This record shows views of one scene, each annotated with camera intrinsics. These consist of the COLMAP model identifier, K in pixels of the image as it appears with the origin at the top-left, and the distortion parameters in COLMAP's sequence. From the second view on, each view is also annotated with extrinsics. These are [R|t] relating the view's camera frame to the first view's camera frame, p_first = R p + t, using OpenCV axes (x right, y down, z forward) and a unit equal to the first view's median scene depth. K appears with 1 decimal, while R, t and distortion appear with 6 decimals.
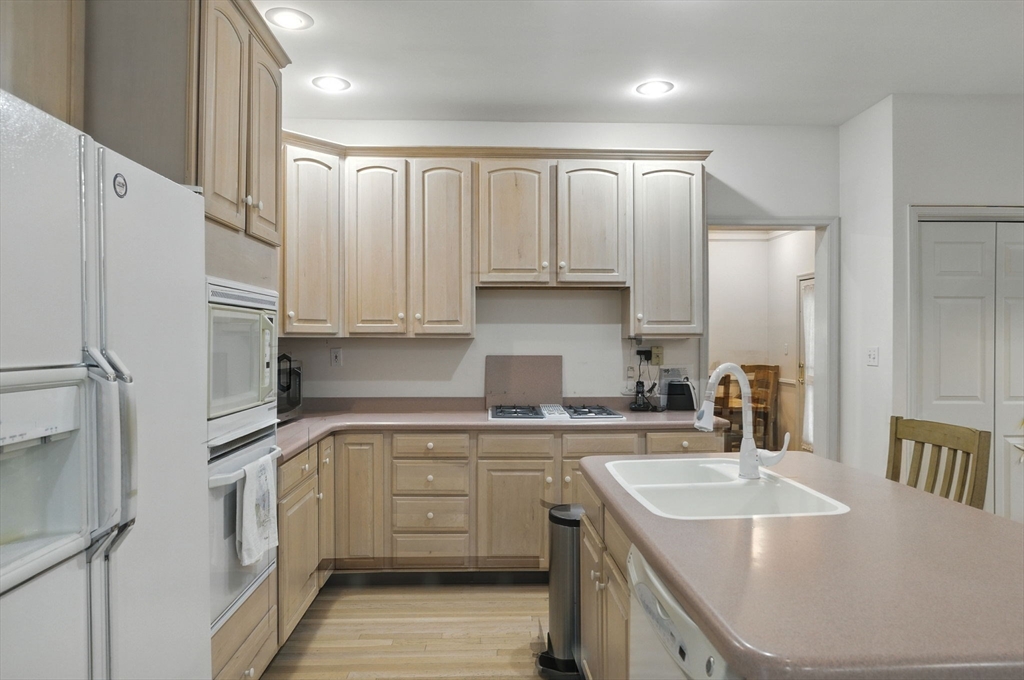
lens RADIAL K [[671.2, 0, 512.0], [0, 671.2, 340.0], [0, 0, 1]] dist [-0.006099, 0.002387]
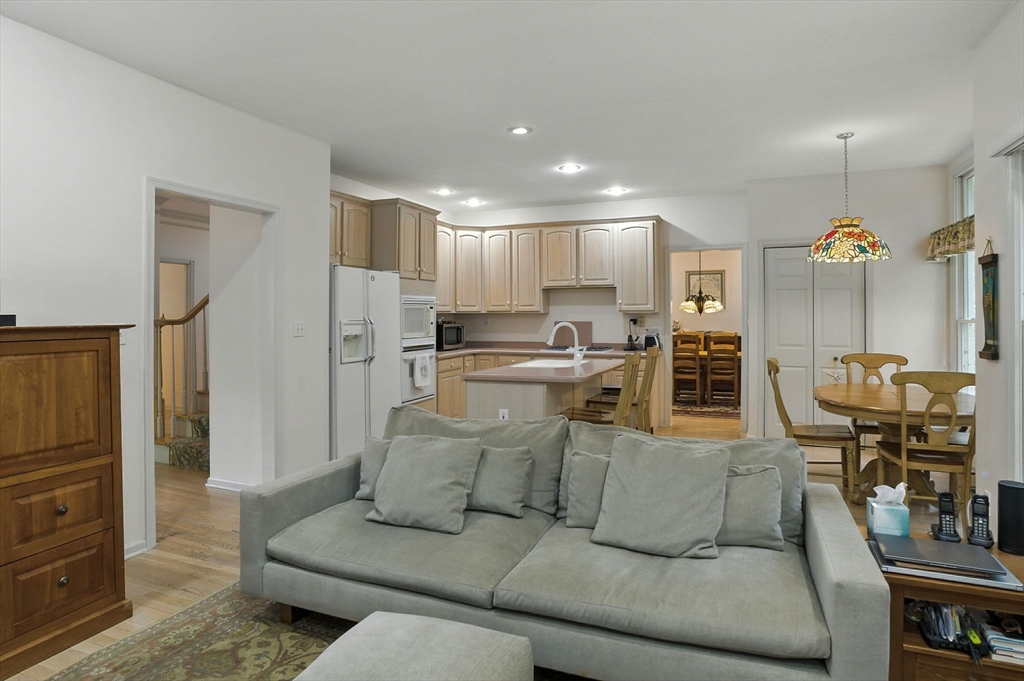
lens RADIAL K [[635.1, 0, 528.7], [0, 635.1, 321.4], [0, 0, 1]] dist [-0.020873, 0.000974]
pose [[0.911688, 0.000572, -0.410882, 0.728676], [0.004539, 0.999924, 0.011464, -0.000078], [0.410857, -0.012317, 0.911617, -0.833699]]
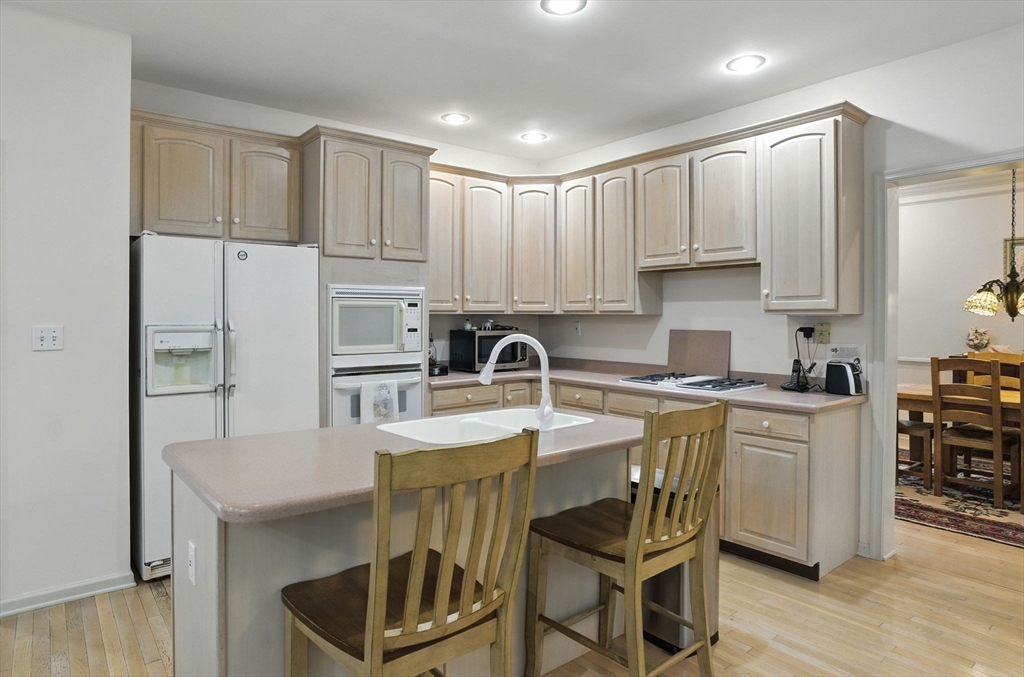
lens RADIAL K [[635.1, 0, 528.7], [0, 635.1, 319.4], [0, 0, 1]] dist [-0.020873, 0.000974]
pose [[0.586608, 0.004599, -0.809858, 0.753569], [-0.000721, 0.999986, 0.005157, 0.000085], [0.809871, -0.002441, 0.586603, 0.179251]]
